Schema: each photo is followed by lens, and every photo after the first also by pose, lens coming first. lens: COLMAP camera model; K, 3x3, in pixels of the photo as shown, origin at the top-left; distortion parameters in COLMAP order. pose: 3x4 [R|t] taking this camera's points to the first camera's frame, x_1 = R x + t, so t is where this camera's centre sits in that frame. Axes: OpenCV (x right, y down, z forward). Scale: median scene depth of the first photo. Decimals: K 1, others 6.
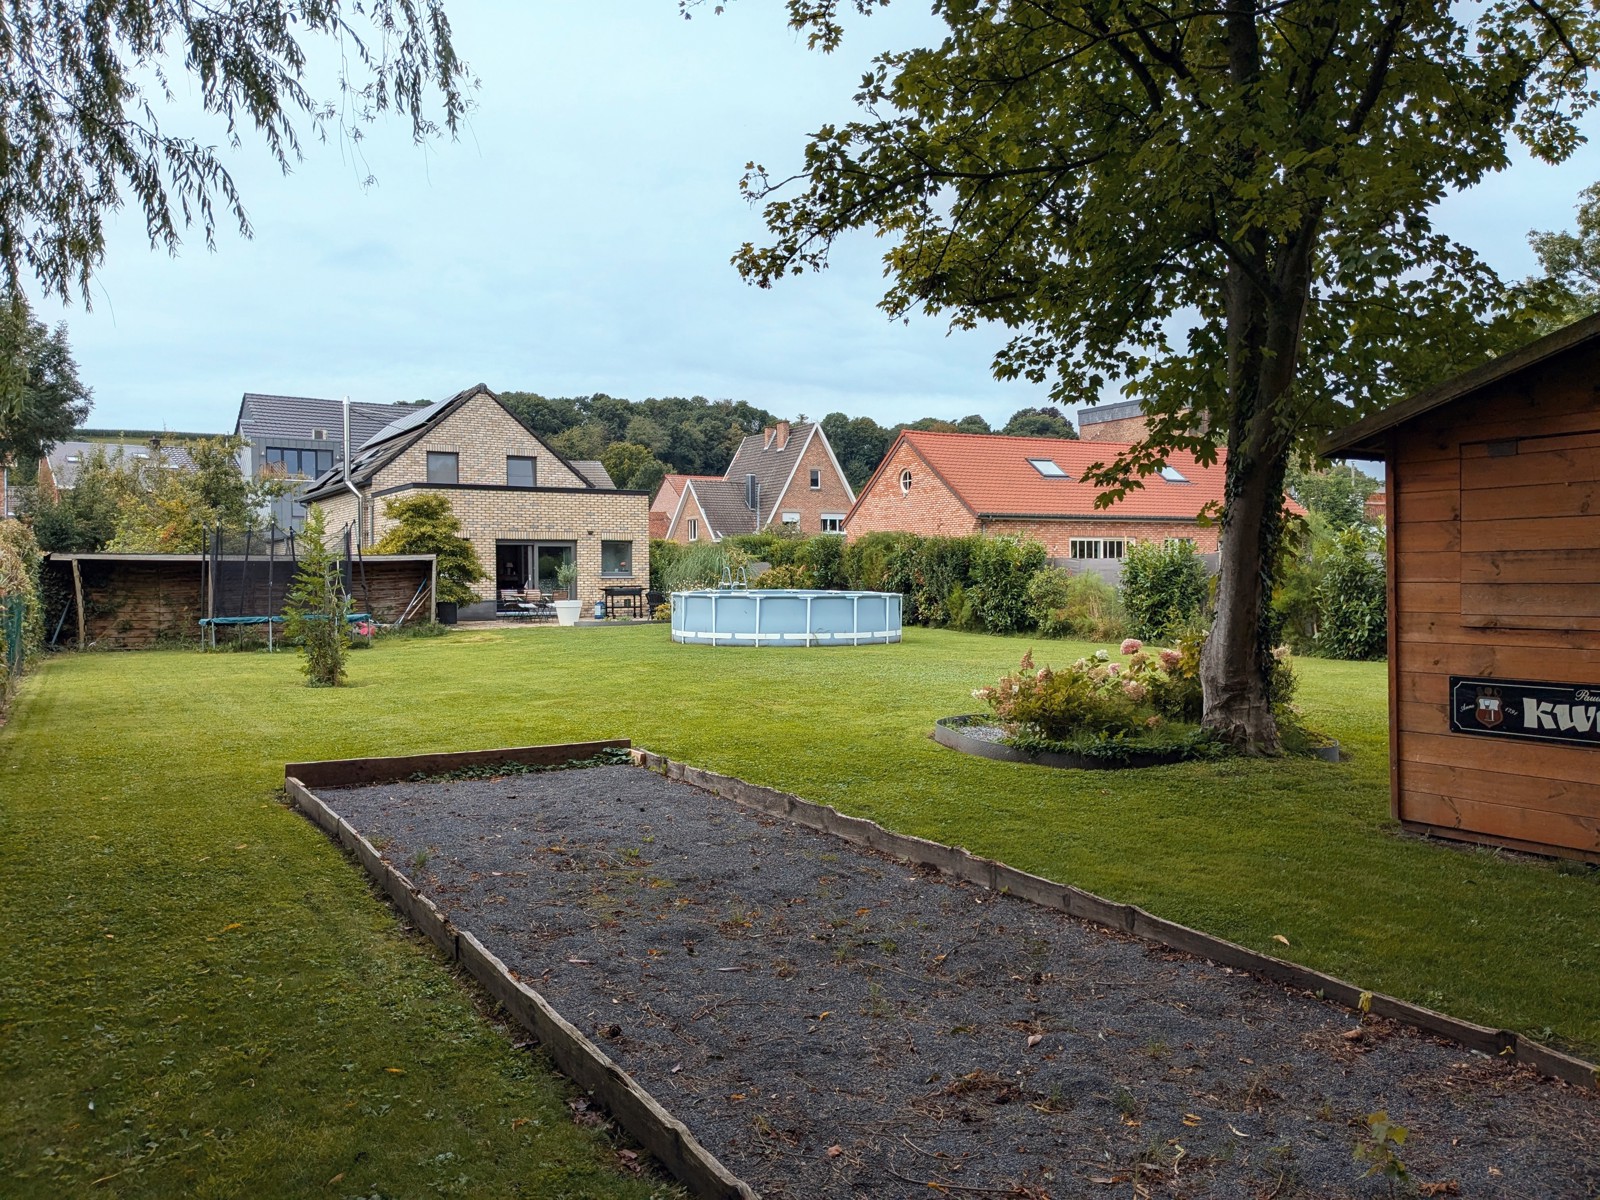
lens RADIAL K [[1250.7, 0, 801.3], [0, 1250.7, 596.2], [0, 0, 1]] dist [0.046272, -0.003446]
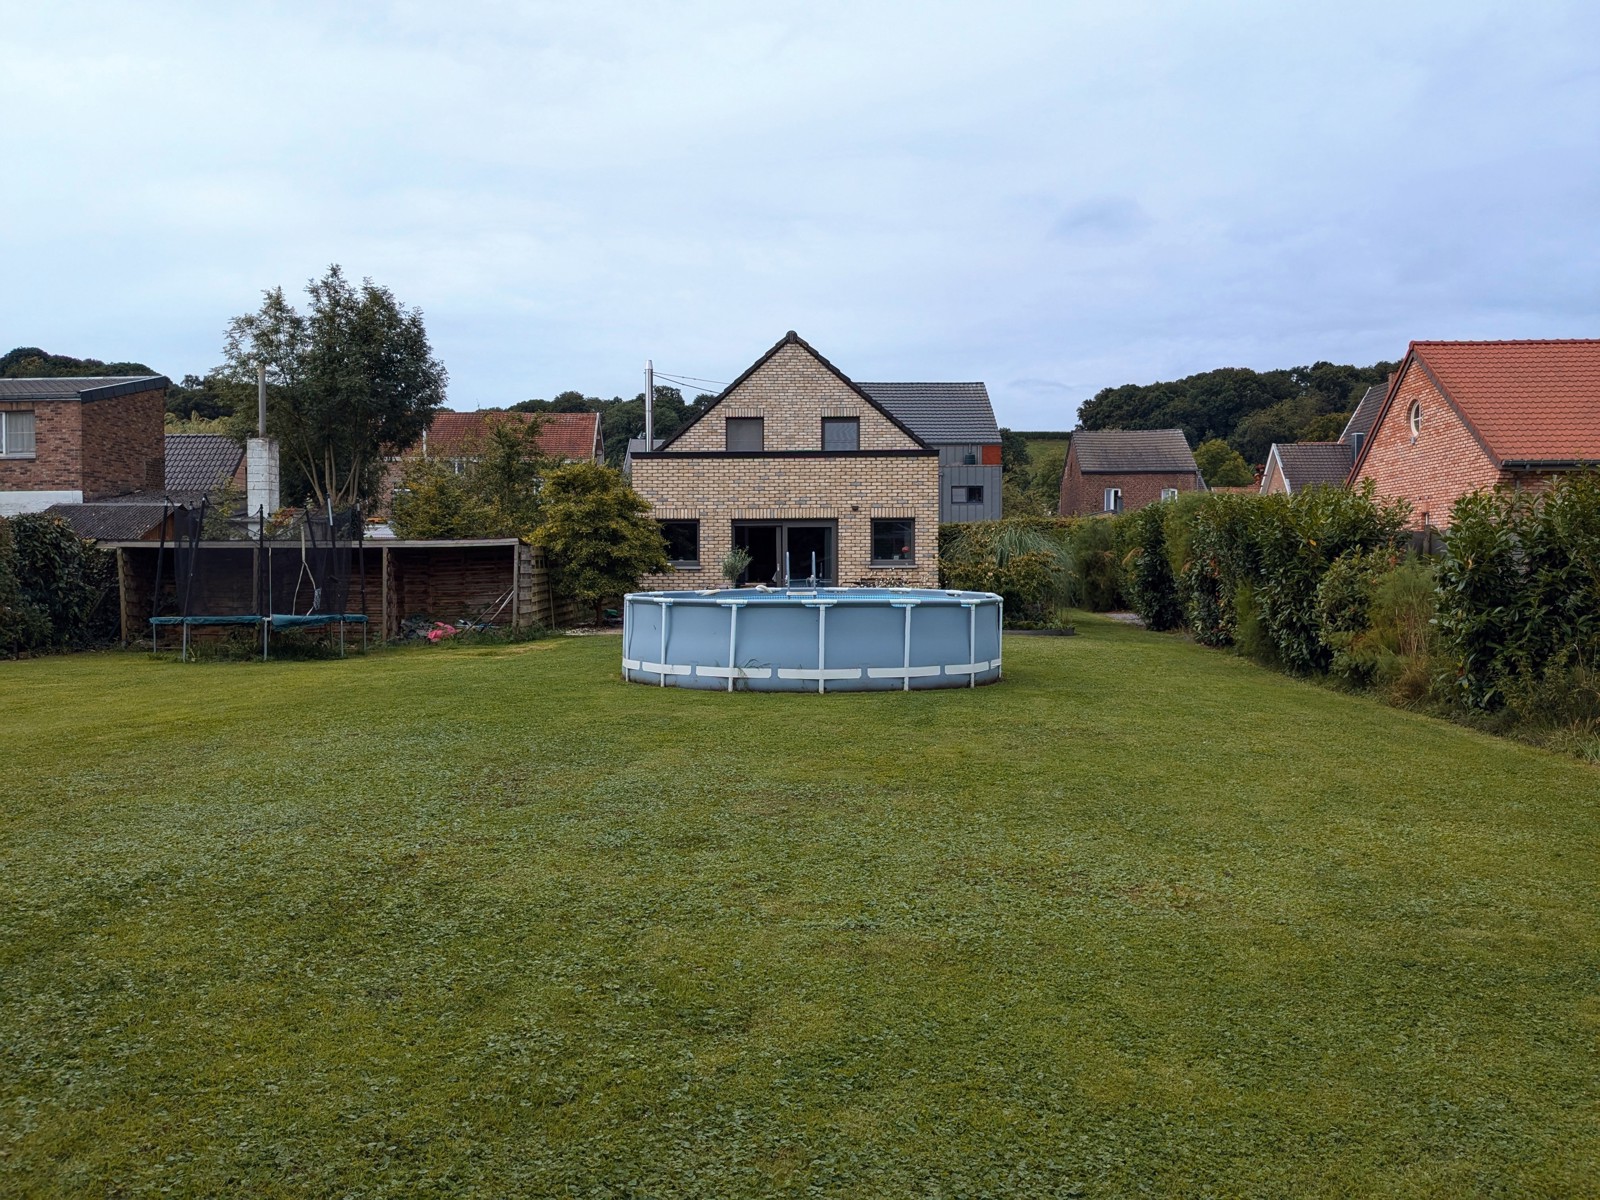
lens RADIAL K [[1250.7, 0, 798.8], [0, 1250.7, 594.7], [0, 0, 1]] dist [0.046272, -0.003446]
pose [[0.842075, 0.013016, -0.539204, 0.195995], [-0.007990, 0.999900, 0.011659, -0.006096], [0.539302, -0.005510, 0.842095, 0.309078]]
